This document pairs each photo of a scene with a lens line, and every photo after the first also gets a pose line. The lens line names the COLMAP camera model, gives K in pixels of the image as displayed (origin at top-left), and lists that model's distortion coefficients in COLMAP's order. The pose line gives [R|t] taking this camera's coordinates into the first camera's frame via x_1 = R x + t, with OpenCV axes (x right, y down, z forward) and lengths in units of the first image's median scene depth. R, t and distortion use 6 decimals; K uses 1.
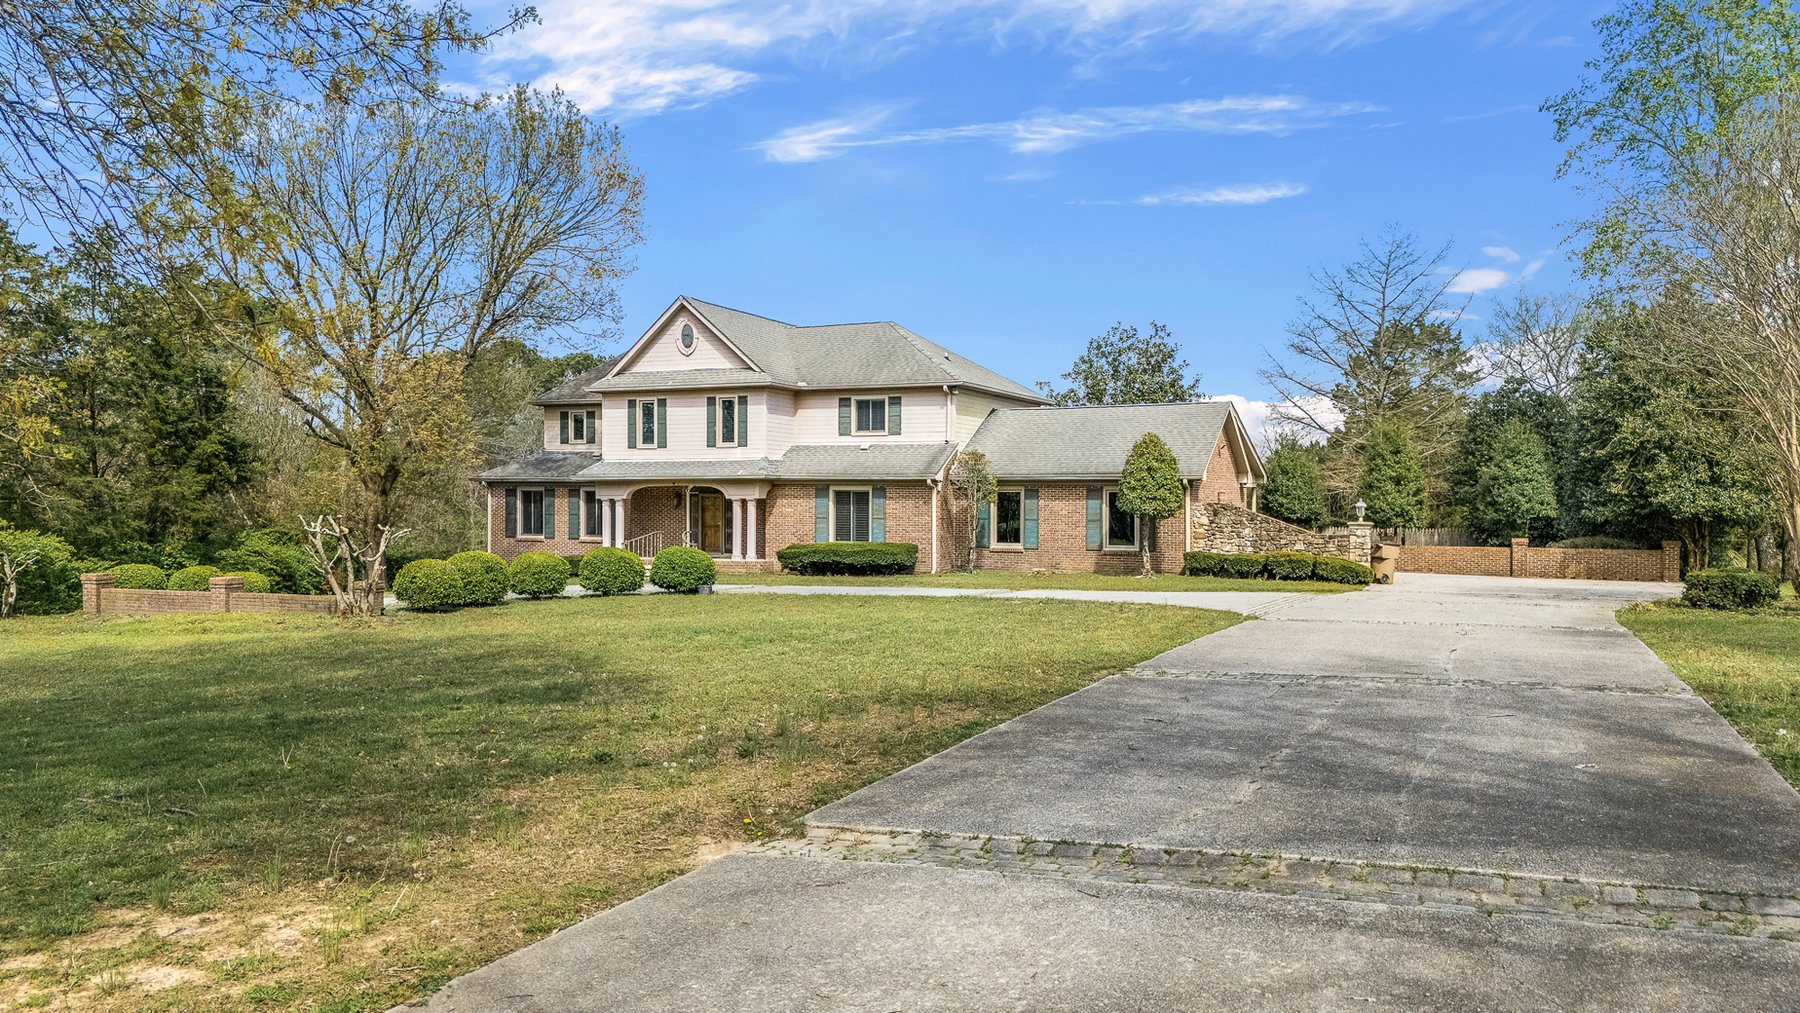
lens RADIAL K [[1377.8, 0, 900.1], [0, 1377.8, 539.2], [0, 0, 1]] dist [0.062823, -0.045035]
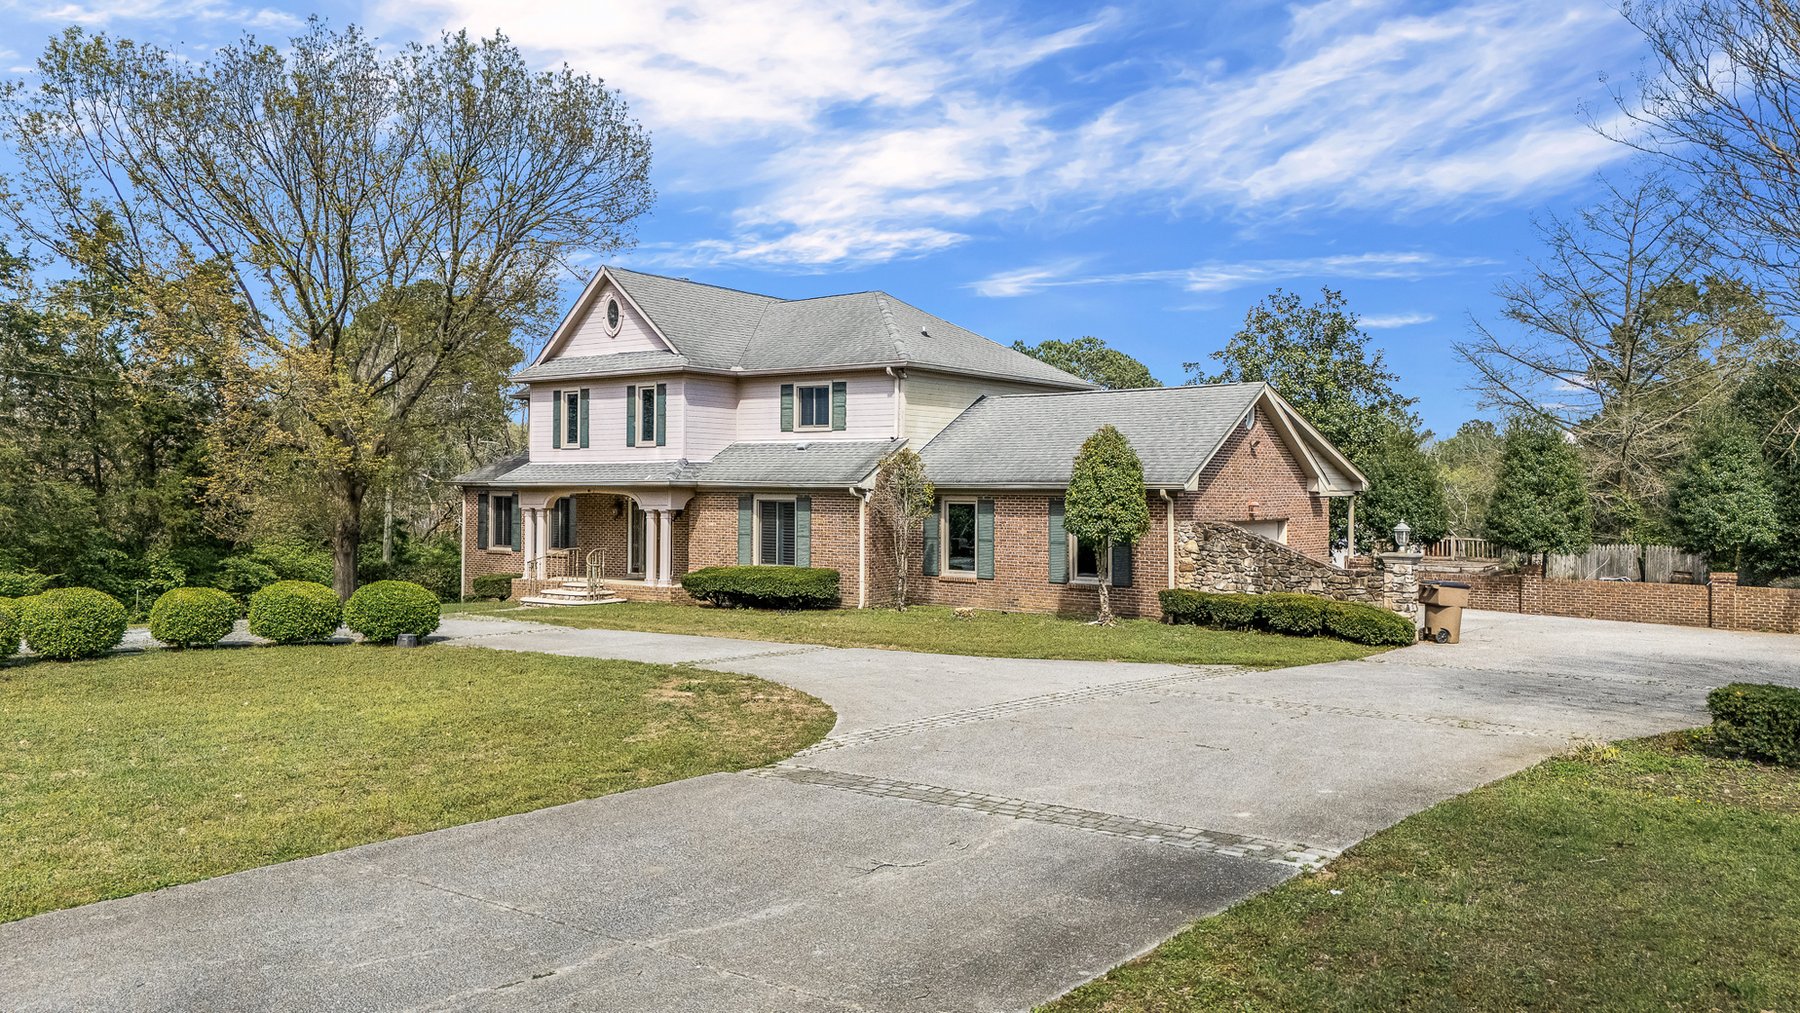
lens RADIAL K [[1390.1, 0, 921.2], [0, 1390.1, 492.5], [0, 0, 1]] dist [0.069553, -0.062078]
pose [[0.974506, 0.002643, -0.224346, 0.221081], [-0.008844, 0.999606, -0.026638, -0.018934], [0.224187, 0.027942, 0.974145, 0.230130]]
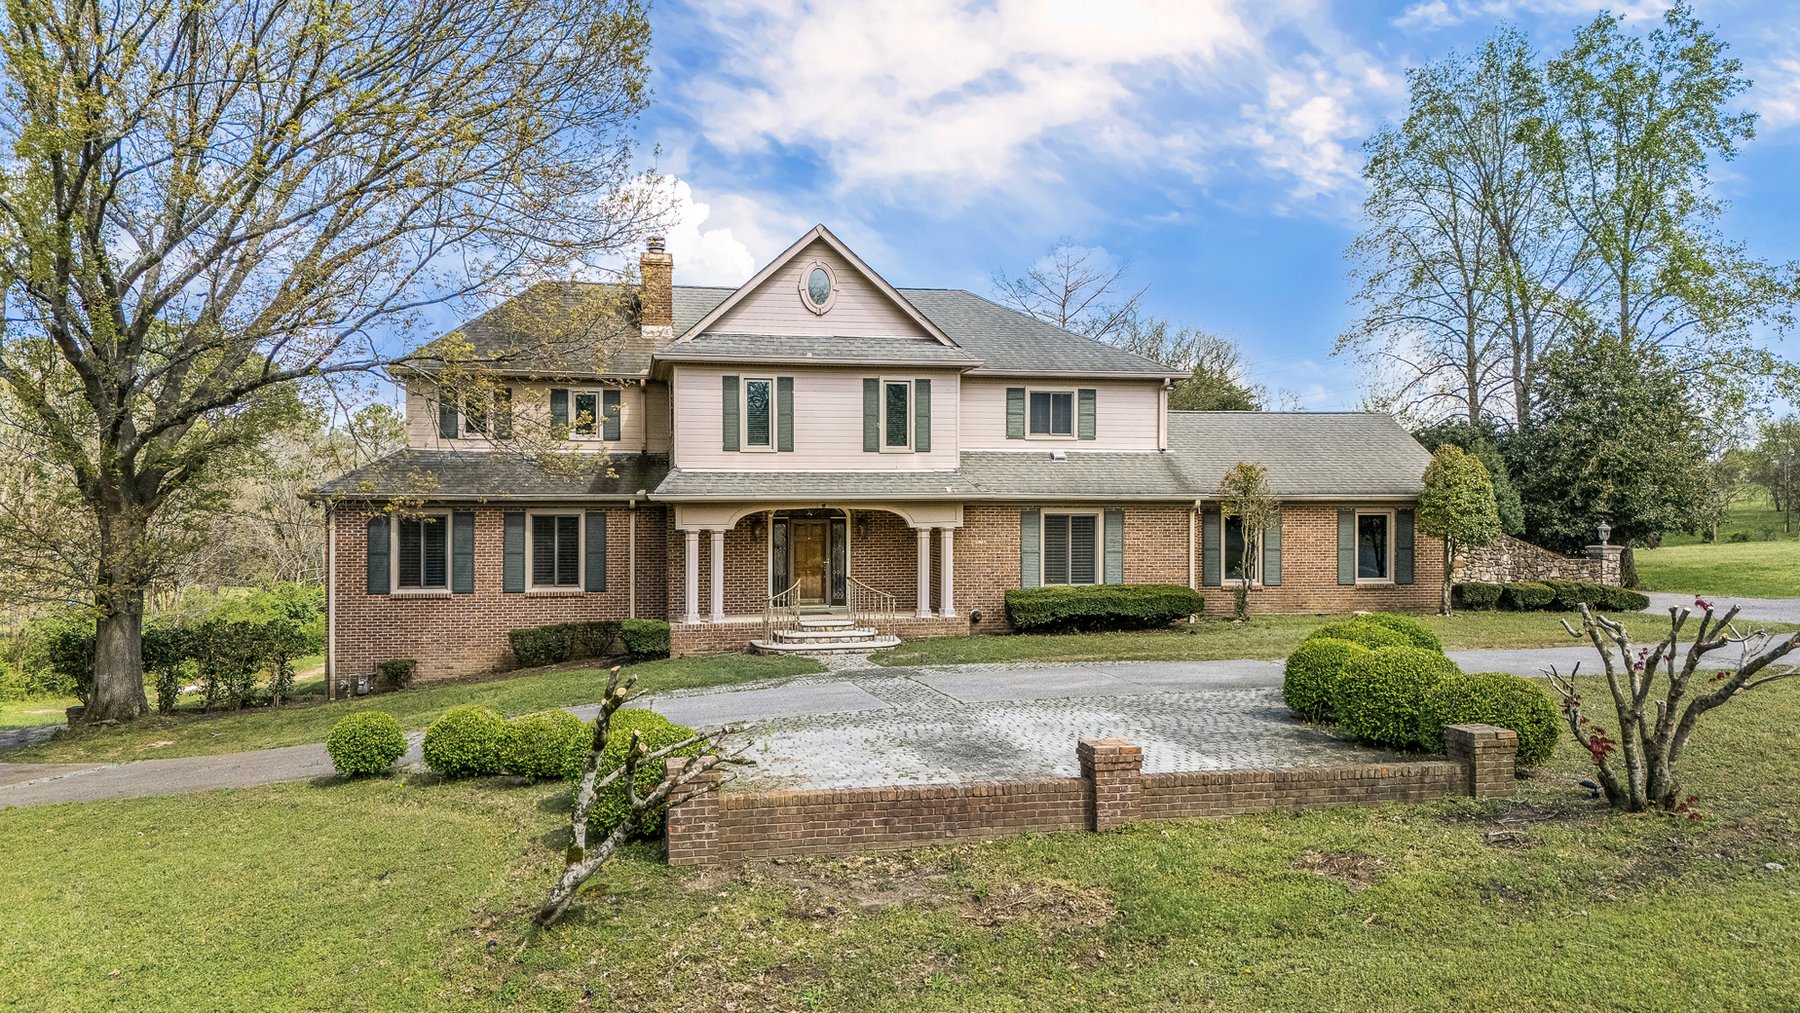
lens RADIAL K [[1390.1, 0, 921.2], [0, 1390.1, 492.5], [0, 0, 1]] dist [0.069553, -0.062078]
pose [[0.802428, -0.001031, 0.596748, -0.530485], [0.020148, 0.999475, -0.025365, -0.029180], [-0.596409, 0.032377, 0.802027, 0.440486]]
